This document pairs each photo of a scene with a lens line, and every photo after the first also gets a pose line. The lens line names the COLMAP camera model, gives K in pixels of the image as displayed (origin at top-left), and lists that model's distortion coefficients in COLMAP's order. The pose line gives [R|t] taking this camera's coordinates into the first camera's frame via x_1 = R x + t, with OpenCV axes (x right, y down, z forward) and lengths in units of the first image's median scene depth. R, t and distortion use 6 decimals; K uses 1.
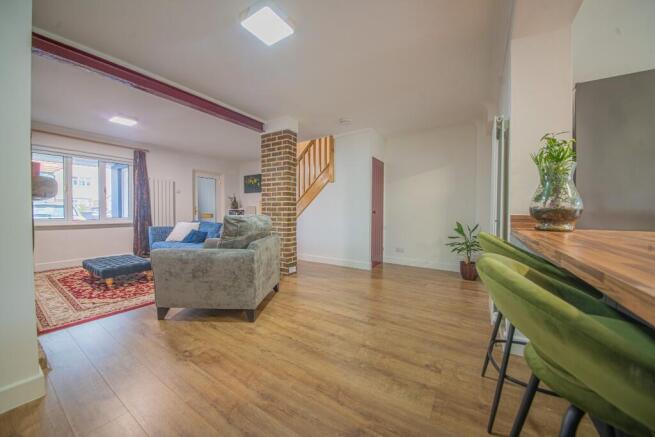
lens RADIAL K [[227.3, 0, 332.9], [0, 227.3, 214.9], [0, 0, 1]] dist [-0.011318, -0.000269]
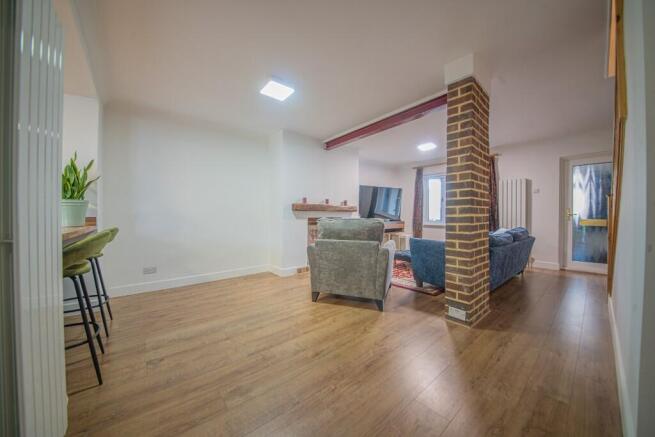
lens RADIAL K [[227.3, 0, 333.9], [0, 227.3, 218.3], [0, 0, 1]] dist [-0.011318, -0.000269]
pose [[-0.285736, 0.016740, -0.958162, 0.928351], [-0.014283, 0.999662, 0.021725, -0.038202], [0.958202, 0.019893, -0.285401, 1.608717]]
